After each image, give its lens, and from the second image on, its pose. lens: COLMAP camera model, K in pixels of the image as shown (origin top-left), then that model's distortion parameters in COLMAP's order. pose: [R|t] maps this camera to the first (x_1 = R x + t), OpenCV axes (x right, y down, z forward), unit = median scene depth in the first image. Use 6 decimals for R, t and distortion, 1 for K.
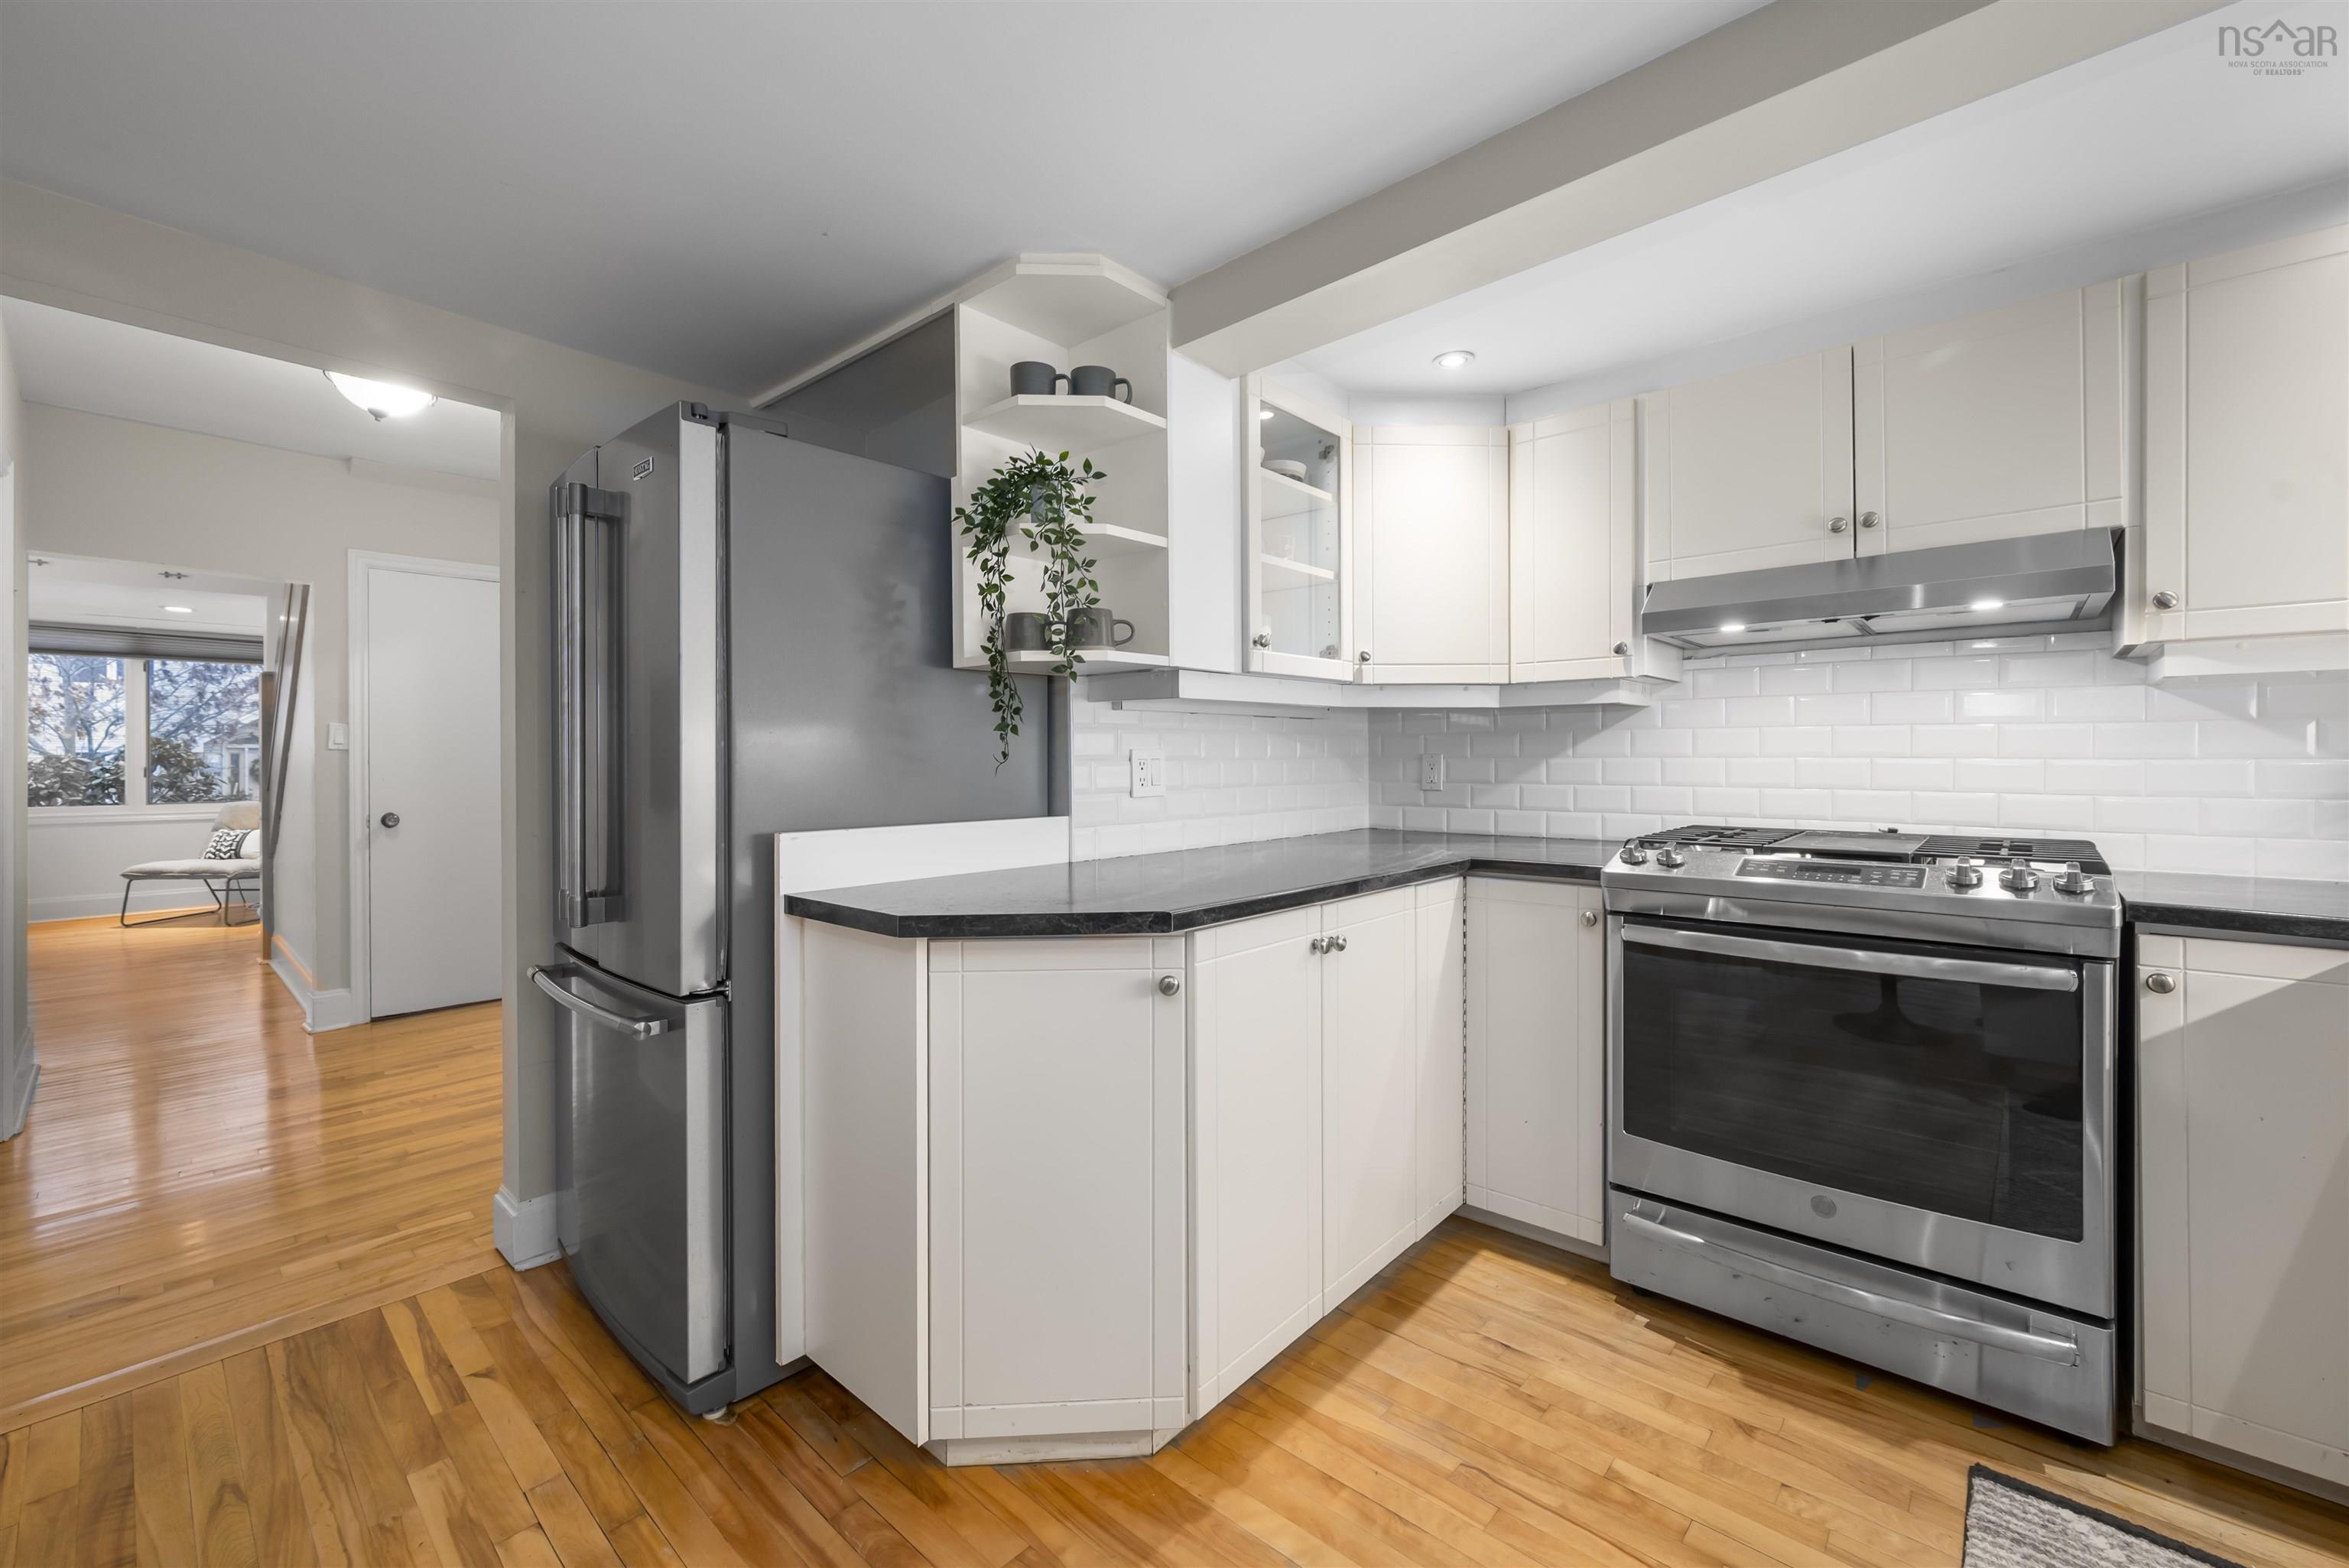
lens RADIAL K [[942.8, 0, 1174.1], [0, 942.8, 758.4], [0, 0, 1]] dist [-0.000475, 0.000119]
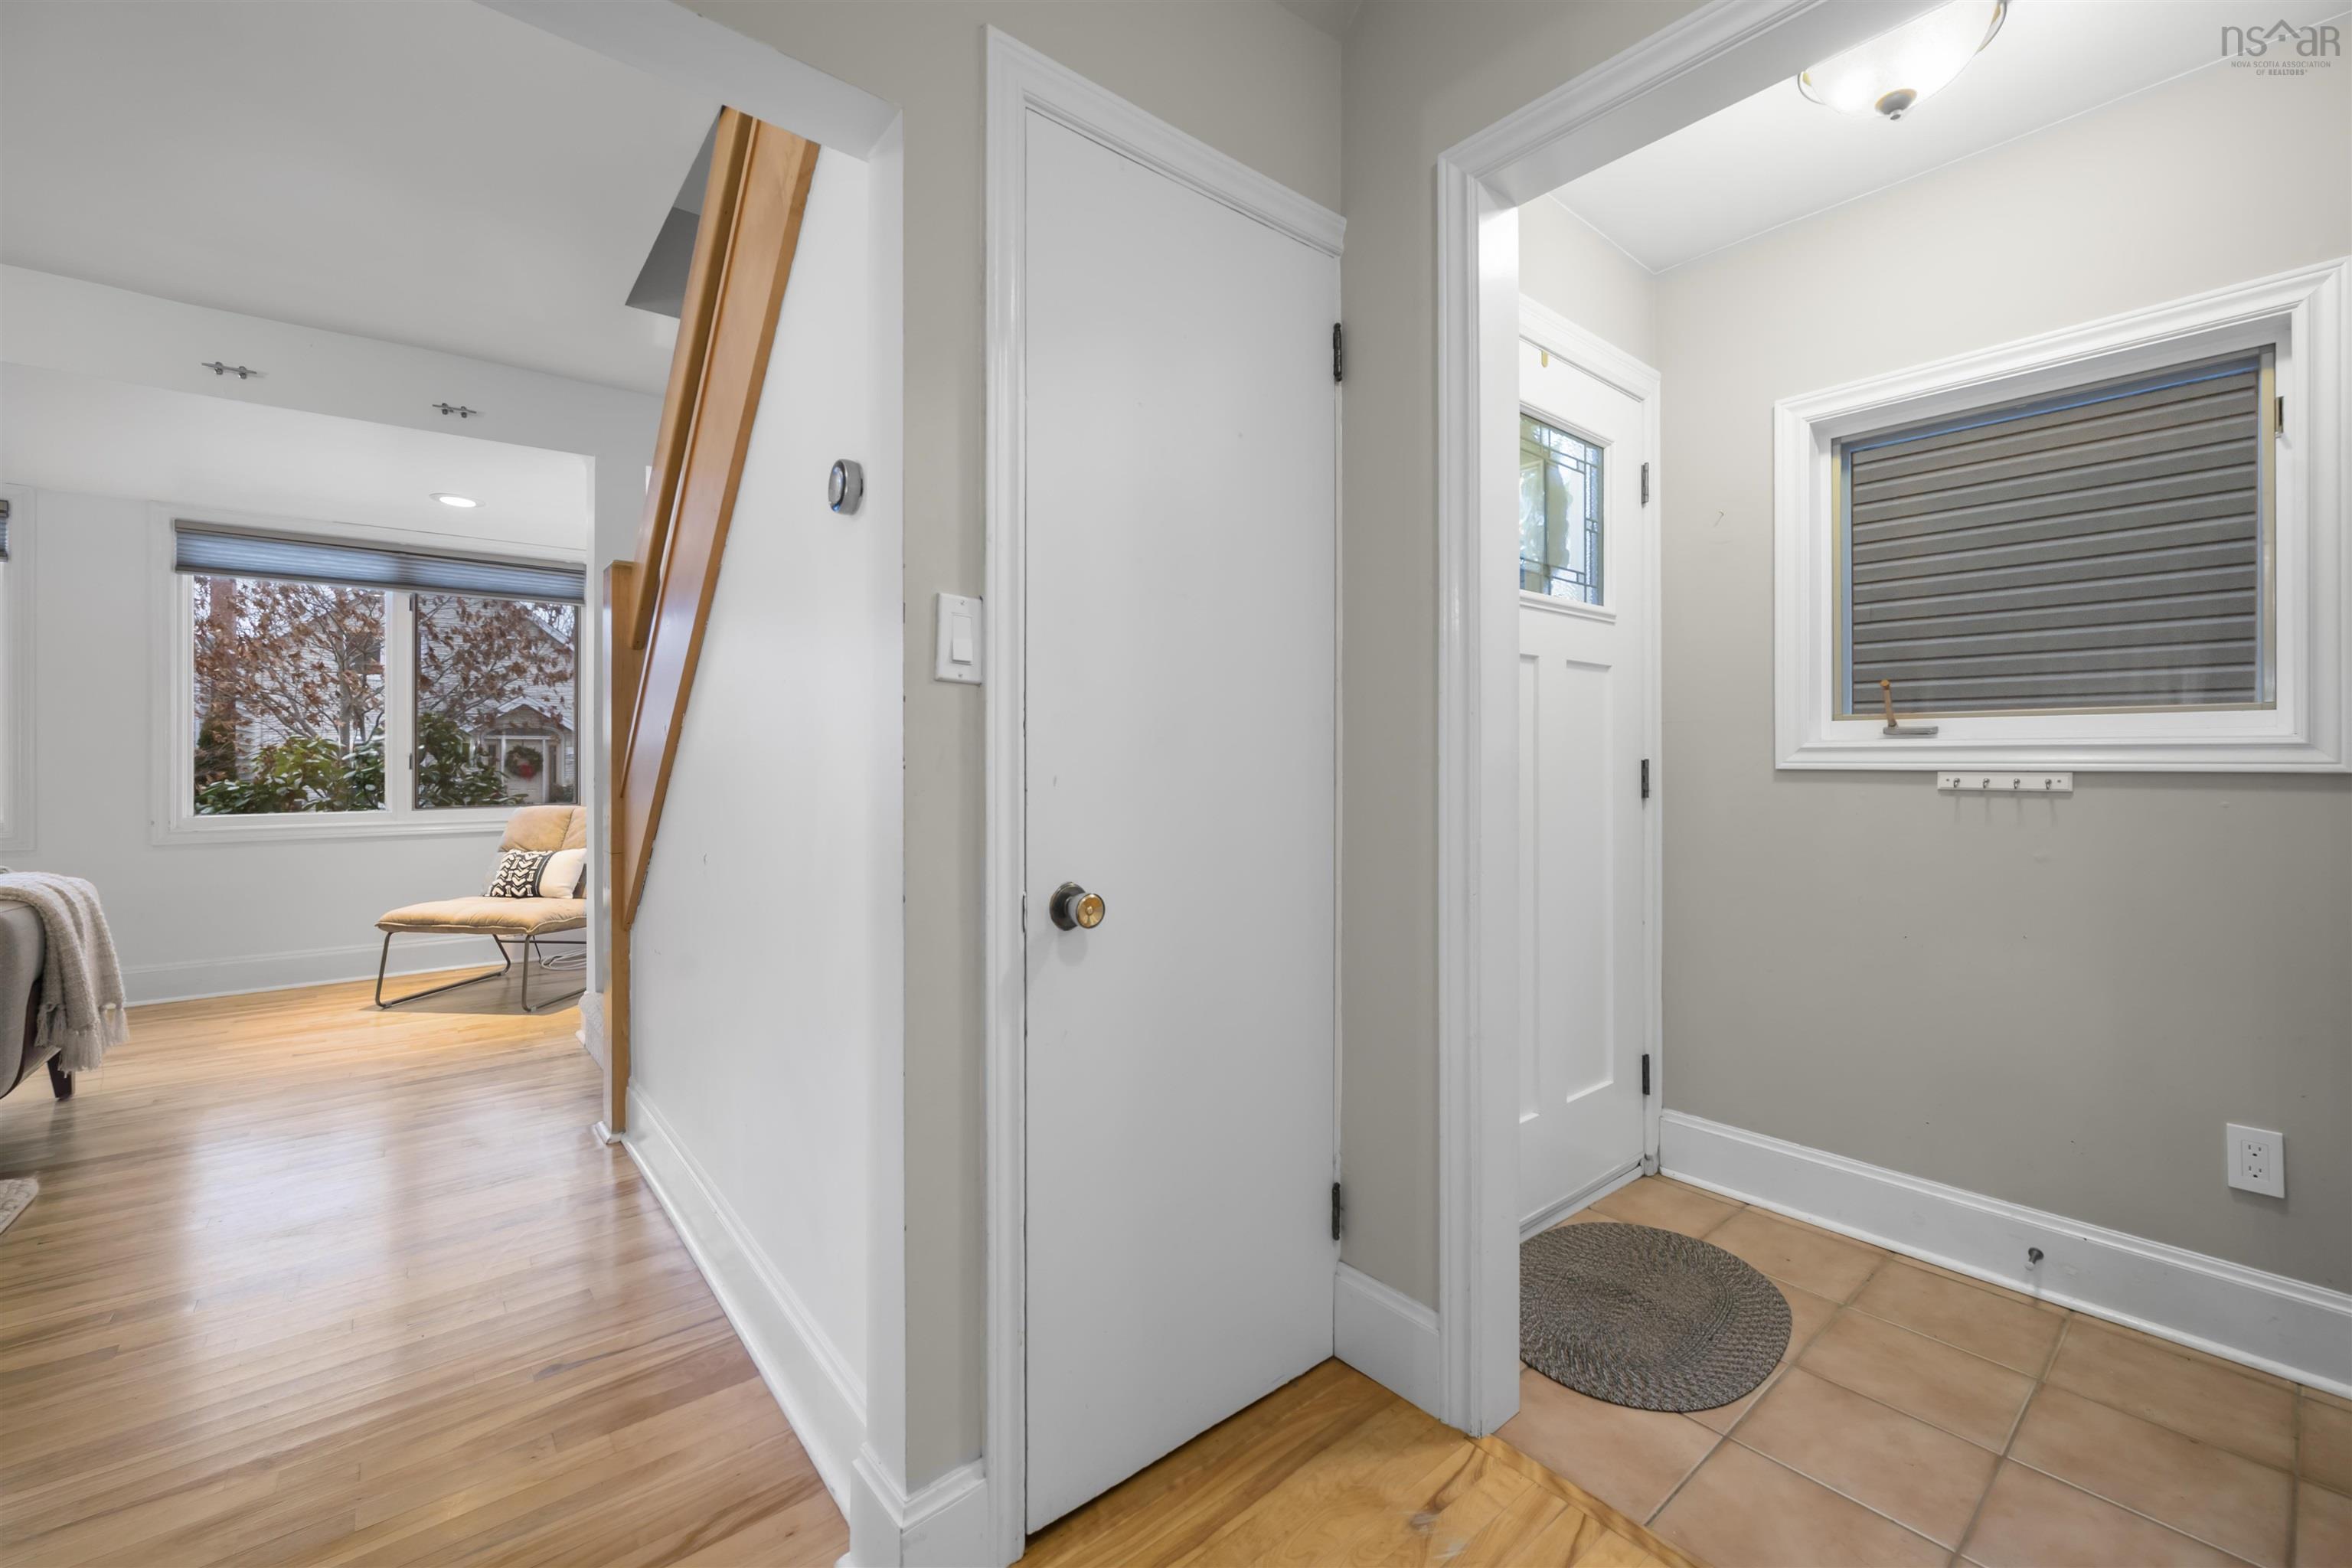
lens RADIAL K [[944.1, 0, 1175.6], [0, 944.1, 758.4], [0, 0, 1]] dist [-0.000475, 0.000119]
pose [[0.988782, 0.005670, -0.149261, -0.433903], [-0.005466, 0.999983, 0.001777, 0.007973], [0.149268, -0.000941, 0.988796, 0.399004]]
